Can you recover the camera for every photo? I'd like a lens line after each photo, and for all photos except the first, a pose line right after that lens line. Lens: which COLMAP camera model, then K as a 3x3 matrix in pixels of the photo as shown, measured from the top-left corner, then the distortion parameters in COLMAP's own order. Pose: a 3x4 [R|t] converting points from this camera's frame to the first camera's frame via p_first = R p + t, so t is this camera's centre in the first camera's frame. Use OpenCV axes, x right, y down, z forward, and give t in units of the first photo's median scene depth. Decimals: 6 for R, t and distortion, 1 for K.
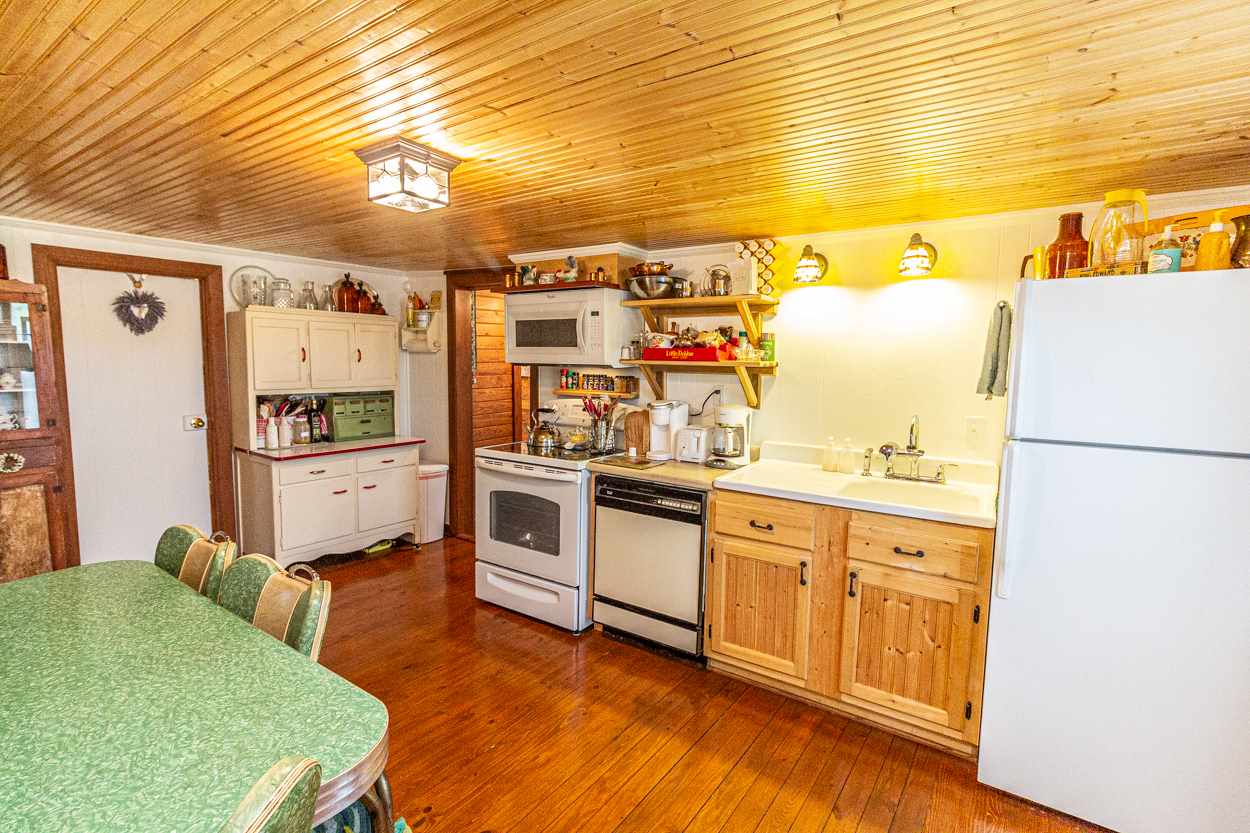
lens RADIAL K [[573.7, 0, 621.7], [0, 573.7, 413.4], [0, 0, 1]] dist [0.001257, -0.000705]
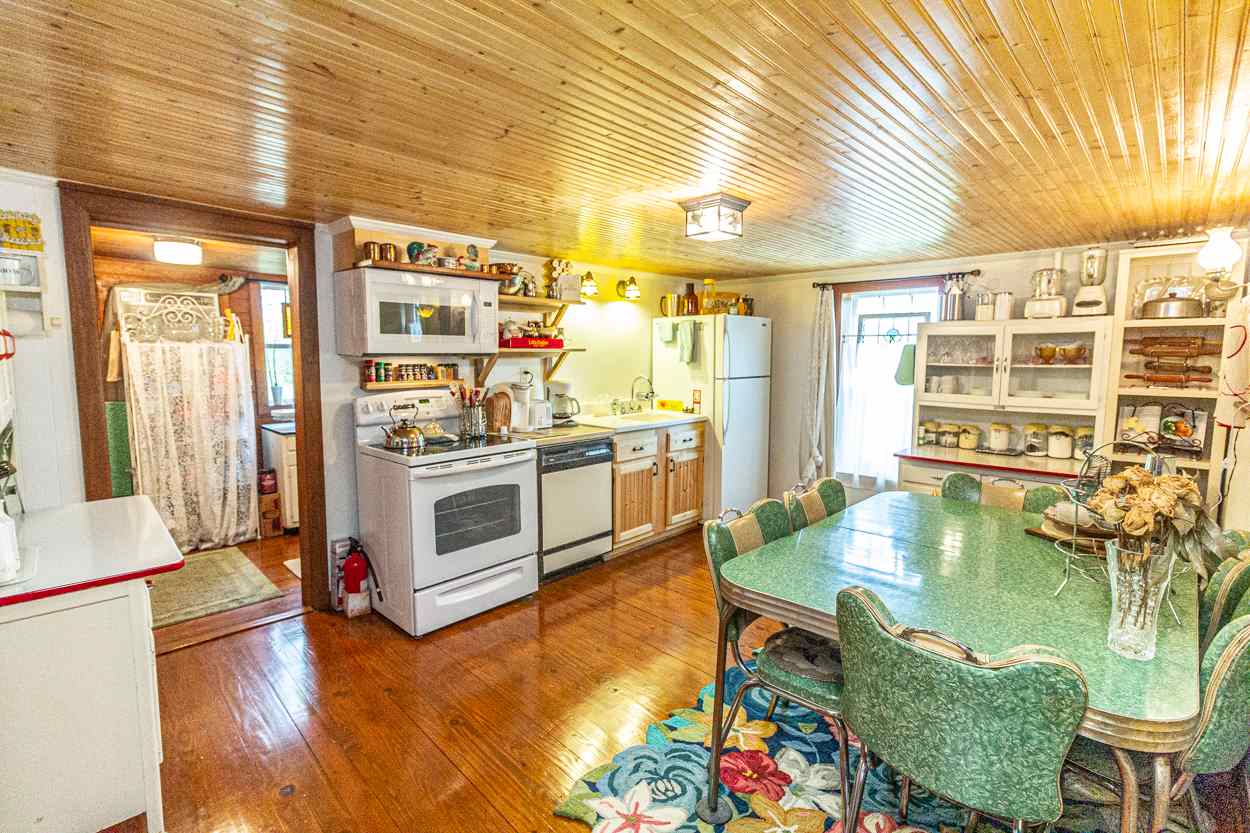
lens RADIAL K [[573.7, 0, 624.5], [0, 573.7, 411.0], [0, 0, 1]] dist [0.001257, -0.000705]
pose [[0.173966, -0.119956, 0.977418, -1.096381], [0.090437, 0.990305, 0.105441, -0.070893], [-0.980590, 0.070052, 0.183128, 0.597692]]
